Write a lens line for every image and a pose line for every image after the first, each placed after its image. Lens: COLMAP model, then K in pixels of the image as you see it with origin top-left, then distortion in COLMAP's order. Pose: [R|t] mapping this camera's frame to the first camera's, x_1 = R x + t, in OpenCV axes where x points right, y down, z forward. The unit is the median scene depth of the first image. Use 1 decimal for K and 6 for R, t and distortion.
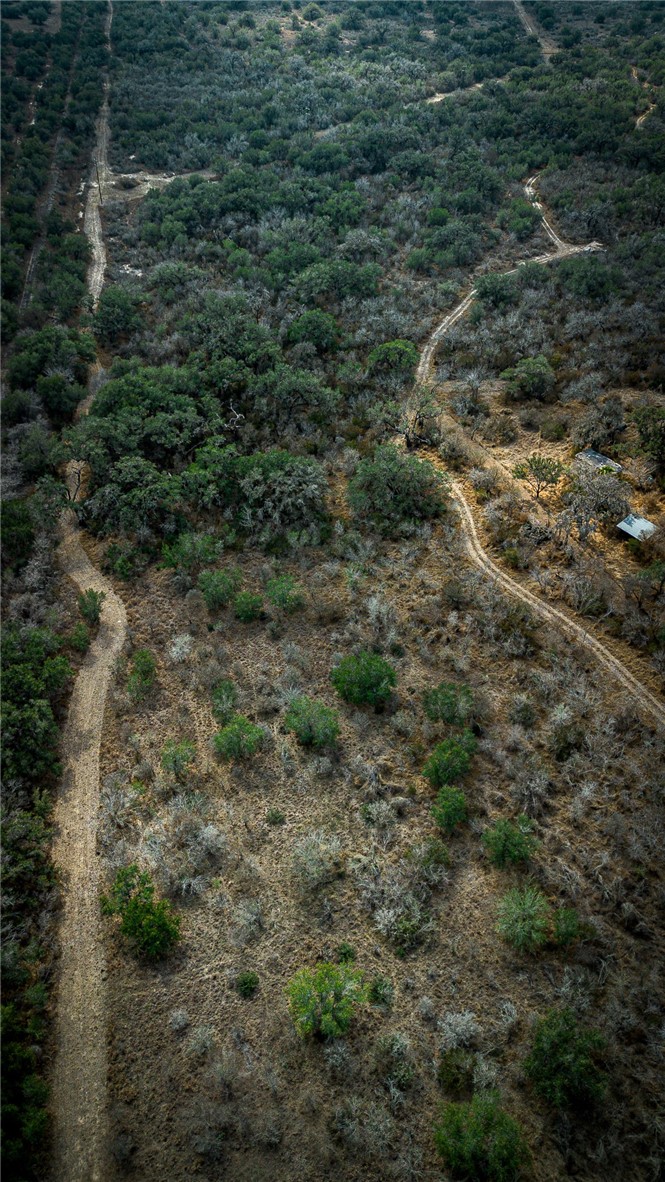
lens RADIAL K [[836.8, 0, 332.5], [0, 836.8, 591.0], [0, 0, 1]] dist [0.027138, -0.023665]
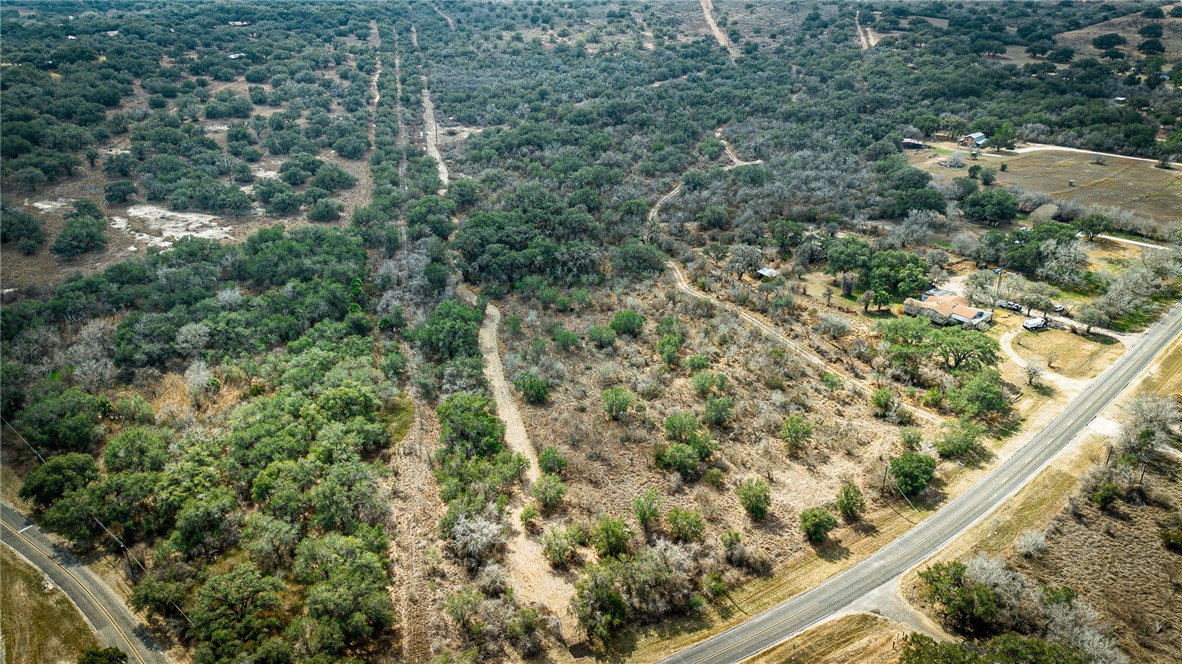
lens RADIAL K [[833.7, 0, 588.4], [0, 833.7, 334.8], [0, 0, 1]] dist [0.064979, -0.065698]
pose [[0.999661, -0.010503, 0.023843, -0.049265], [0.016194, 0.967369, -0.252853, 0.307957], [-0.020409, 0.253153, 0.967211, -0.447004]]
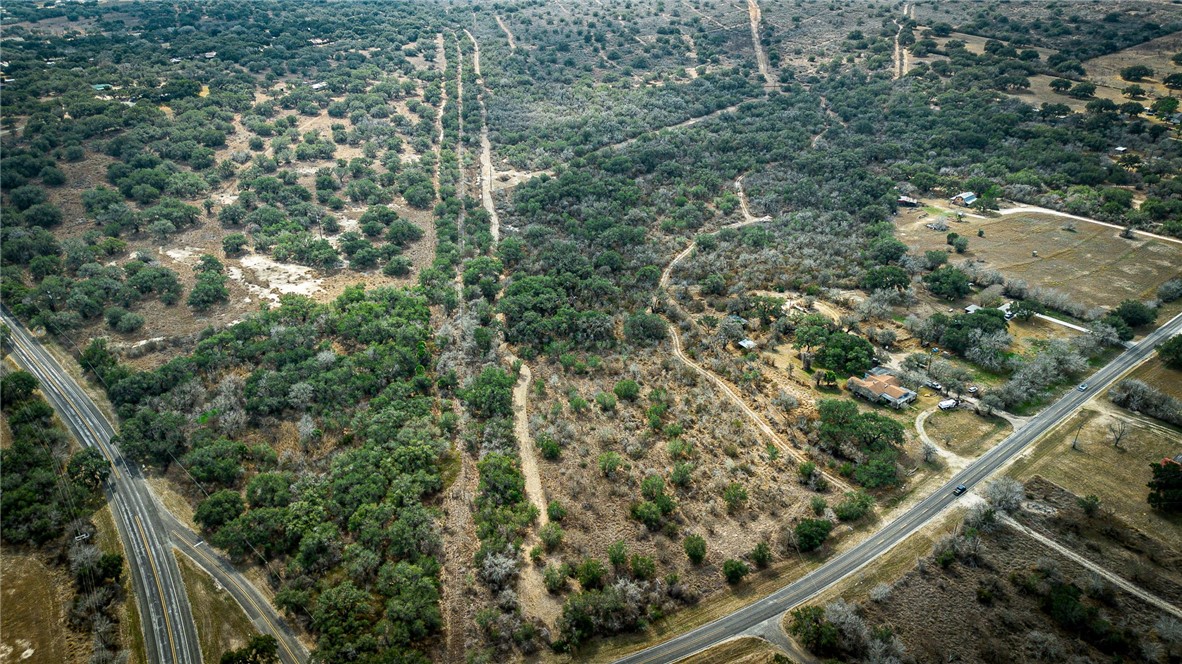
lens RADIAL K [[833.7, 0, 588.4], [0, 833.7, 334.8], [0, 0, 1]] dist [0.064979, -0.065698]
pose [[0.998817, 0.020337, -0.044165, 0.014491], [-0.029200, 0.977179, -0.210402, 0.234345], [0.038878, 0.211443, 0.976617, -0.751830]]
